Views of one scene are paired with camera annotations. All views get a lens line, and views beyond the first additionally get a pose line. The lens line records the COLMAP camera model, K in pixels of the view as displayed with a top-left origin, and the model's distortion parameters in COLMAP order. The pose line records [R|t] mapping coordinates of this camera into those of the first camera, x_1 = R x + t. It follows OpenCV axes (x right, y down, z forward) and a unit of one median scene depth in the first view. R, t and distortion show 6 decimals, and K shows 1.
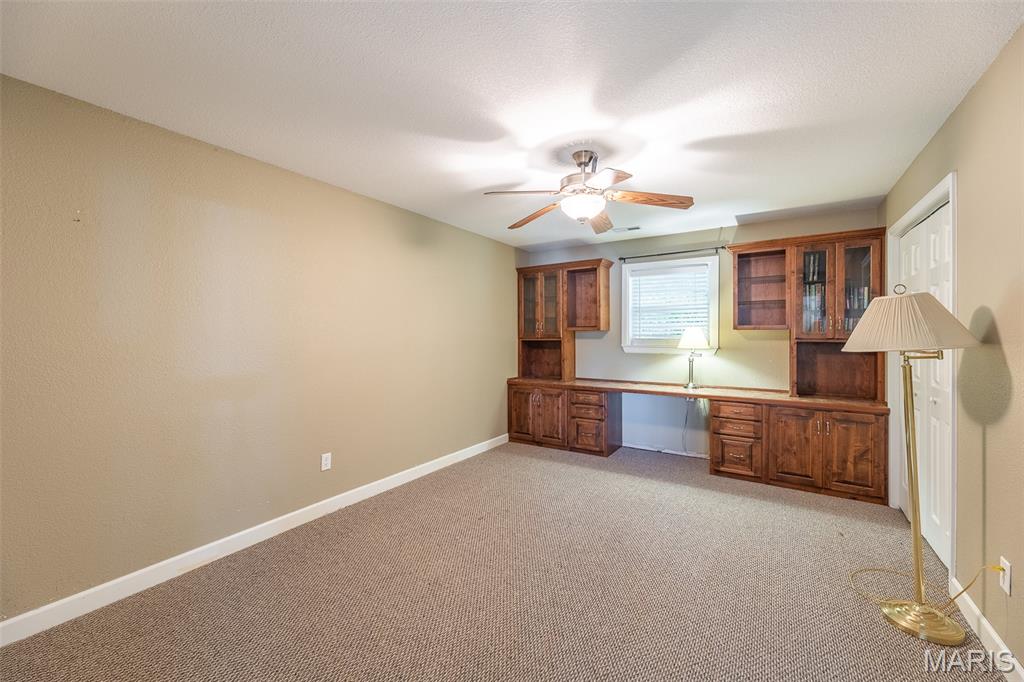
lens RADIAL K [[405.4, 0, 510.4], [0, 405.4, 339.4], [0, 0, 1]] dist [0.003293, -0.000031]
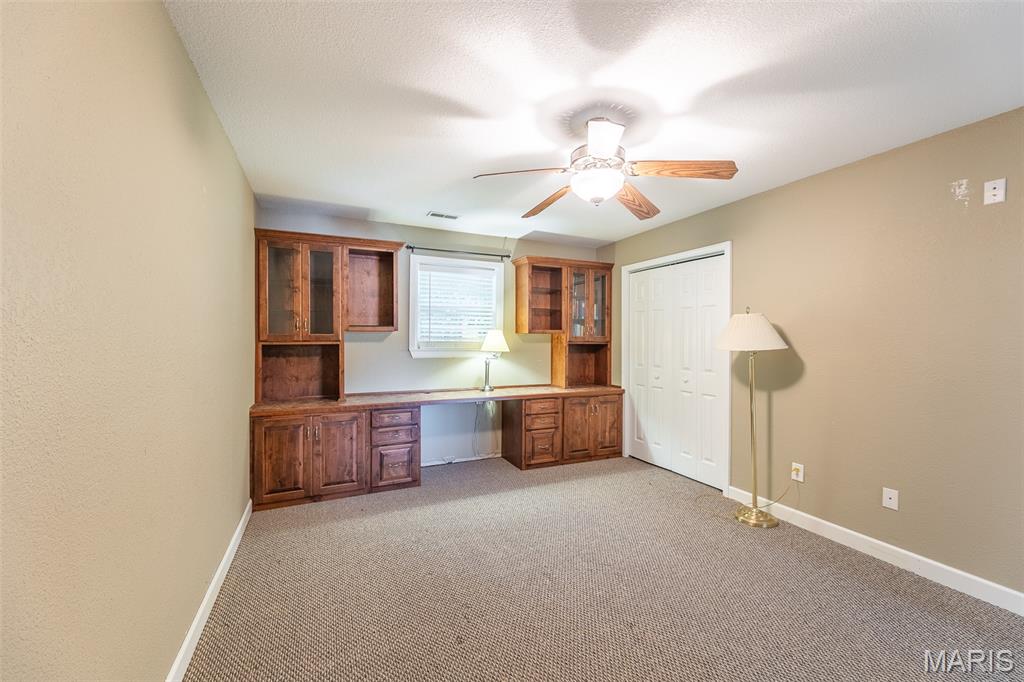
lens RADIAL K [[405.4, 0, 510.4], [0, 405.4, 339.4], [0, 0, 1]] dist [0.003293, -0.000031]
pose [[0.532048, 0.002516, 0.846710, -0.370535], [0.002560, 0.999986, -0.004580, -0.002191], [-0.846710, 0.004604, 0.532034, 0.415901]]
